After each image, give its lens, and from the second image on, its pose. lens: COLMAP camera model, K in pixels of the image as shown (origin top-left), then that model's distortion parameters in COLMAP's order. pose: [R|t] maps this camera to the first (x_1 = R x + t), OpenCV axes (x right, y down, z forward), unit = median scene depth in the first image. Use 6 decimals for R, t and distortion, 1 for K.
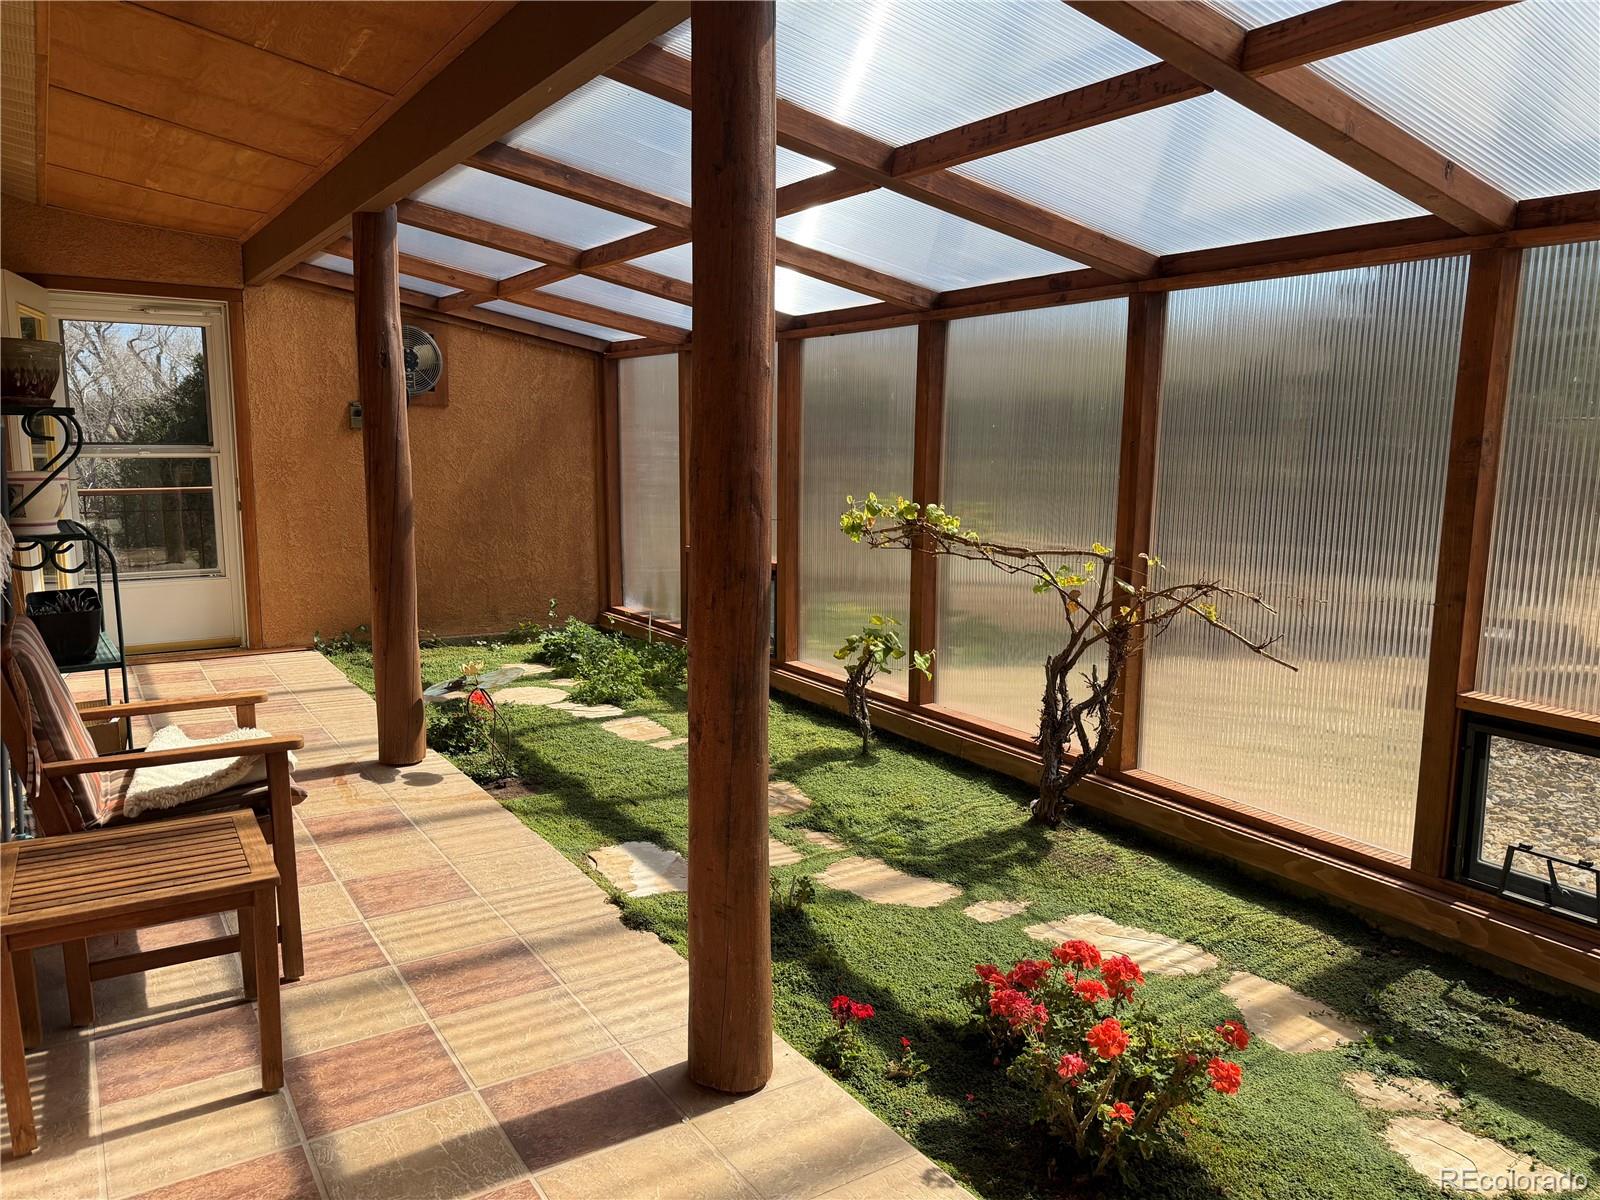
lens RADIAL K [[1118.5, 0, 804.3], [0, 1118.5, 600.5], [0, 0, 1]] dist [0.095412, -0.128360]
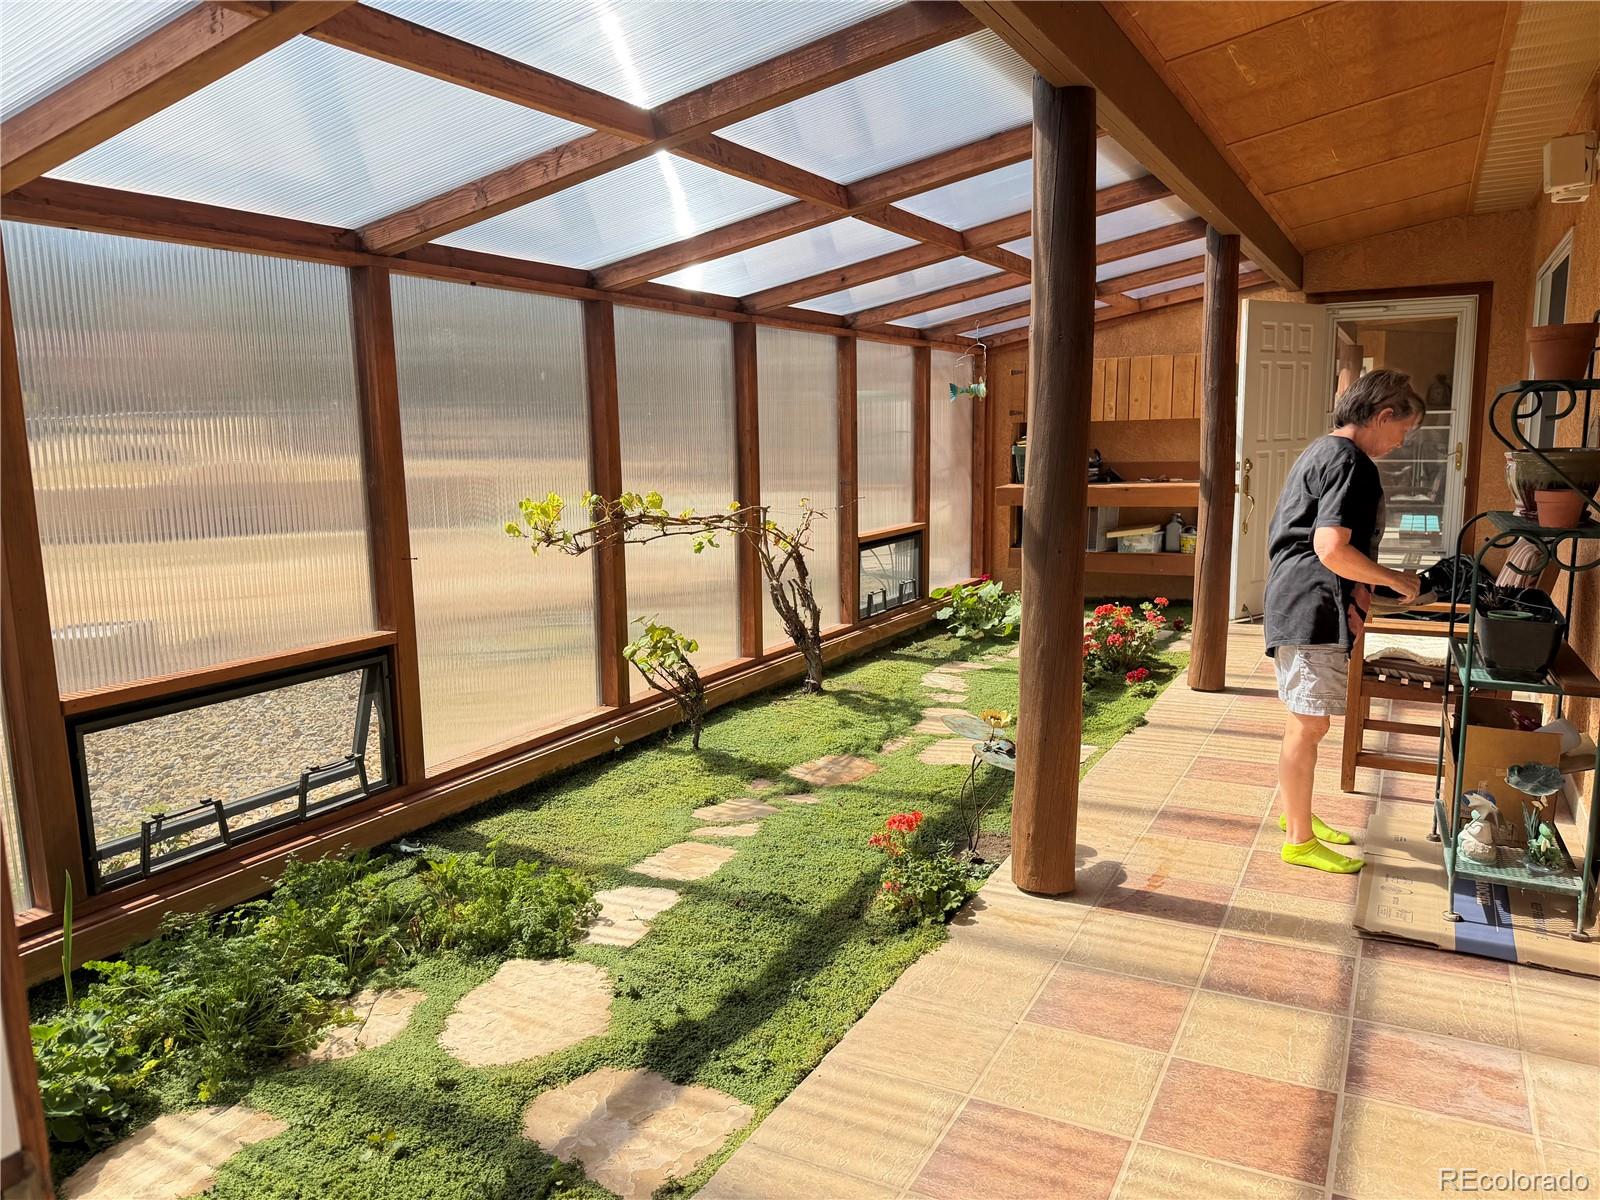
lens RADIAL K [[1118.5, 0, 804.3], [0, 1118.5, 600.5], [0, 0, 1]] dist [0.095412, -0.128360]
pose [[-0.462343, -0.146244, 0.874558, -0.871642], [0.141165, 0.961586, 0.235425, -0.215427], [-0.875392, 0.232304, -0.423938, 1.382172]]
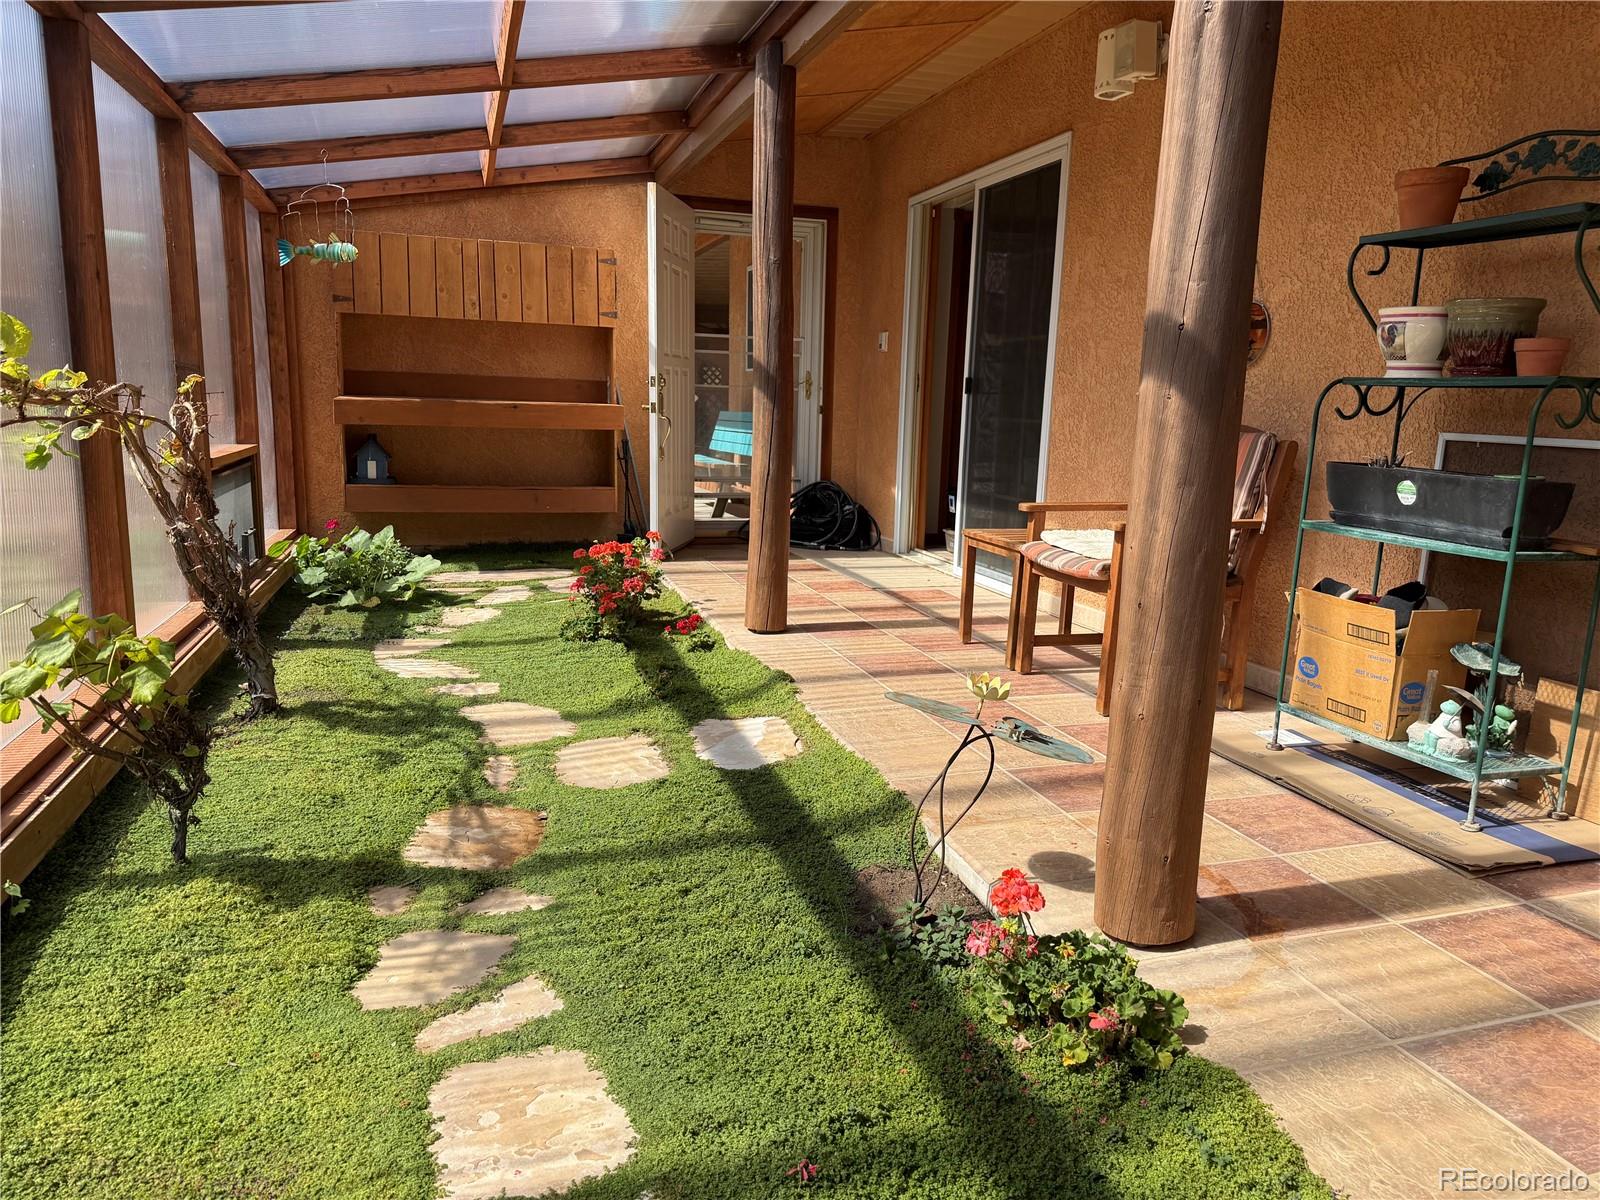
lens RADIAL K [[1118.5, 0, 804.3], [0, 1118.5, 600.5], [0, 0, 1]] dist [0.095412, -0.128360]
pose [[-0.955493, -0.096144, 0.278907, -0.336963], [-0.000704, 0.946145, 0.323742, -0.129840], [-0.295012, 0.309137, -0.904103, 1.403057]]
